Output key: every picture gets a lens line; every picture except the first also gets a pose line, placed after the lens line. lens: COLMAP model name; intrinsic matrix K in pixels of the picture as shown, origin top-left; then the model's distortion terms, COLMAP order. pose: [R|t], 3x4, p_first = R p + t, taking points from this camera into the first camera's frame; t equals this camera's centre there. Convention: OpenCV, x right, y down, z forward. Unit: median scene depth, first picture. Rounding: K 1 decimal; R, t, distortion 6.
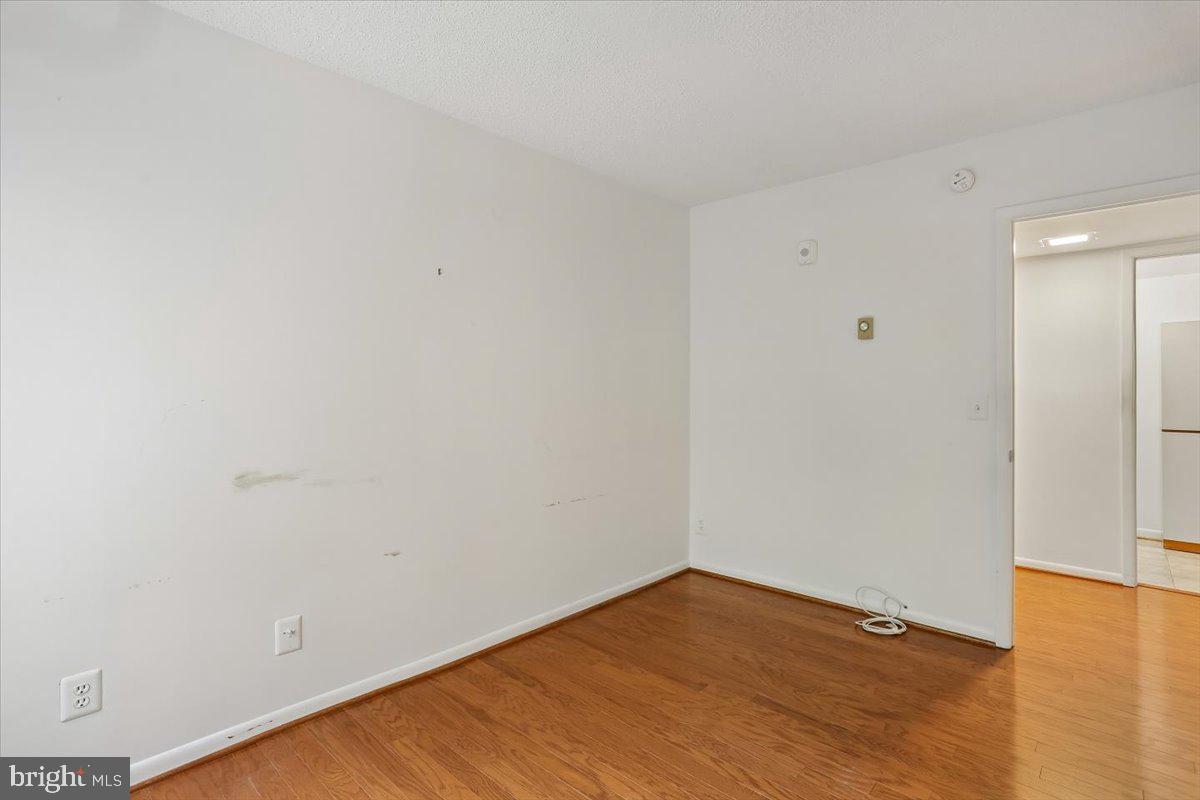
lens RADIAL K [[590.7, 0, 590.1], [0, 590.7, 389.8], [0, 0, 1]] dist [-0.054877, 0.028430]
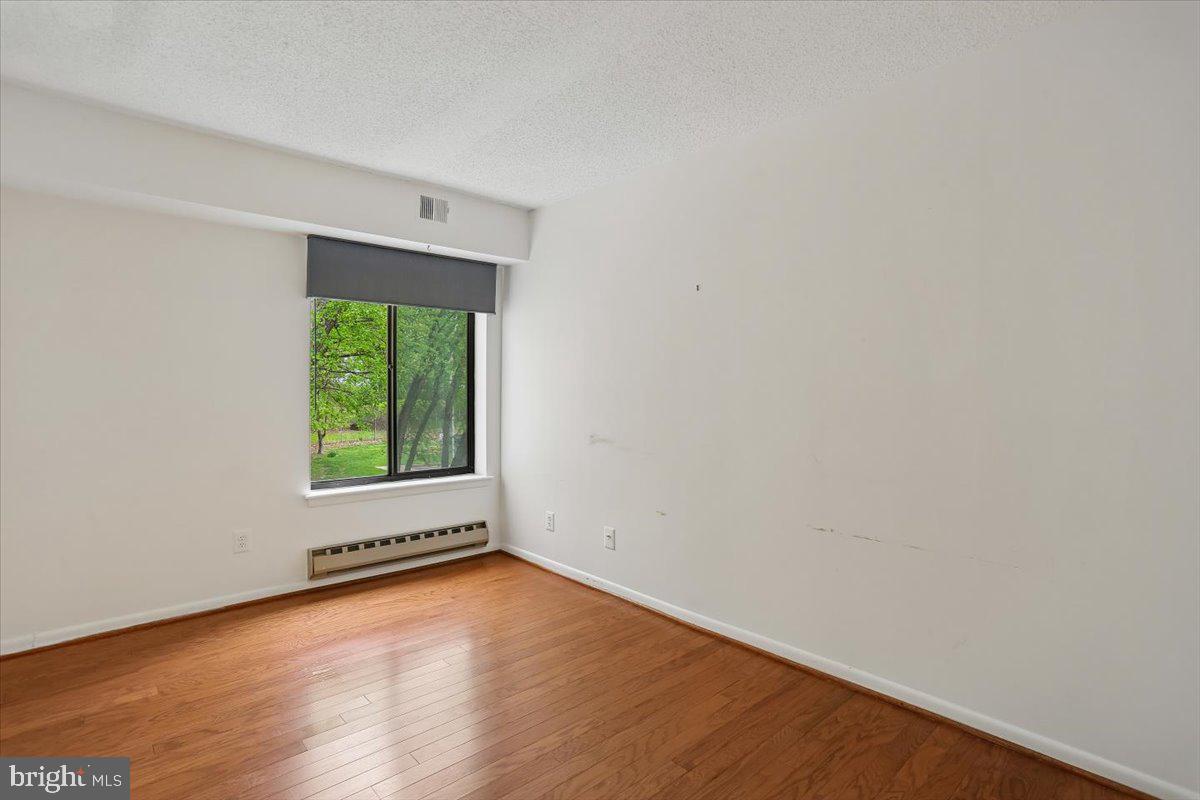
lens RADIAL K [[590.7, 0, 590.1], [0, 590.7, 389.8], [0, 0, 1]] dist [-0.054877, 0.028430]
pose [[-0.093277, 0.003980, -0.995632, 0.827359], [-0.007895, 0.999958, 0.004737, -0.001620], [0.995609, 0.008303, -0.093241, 0.794557]]
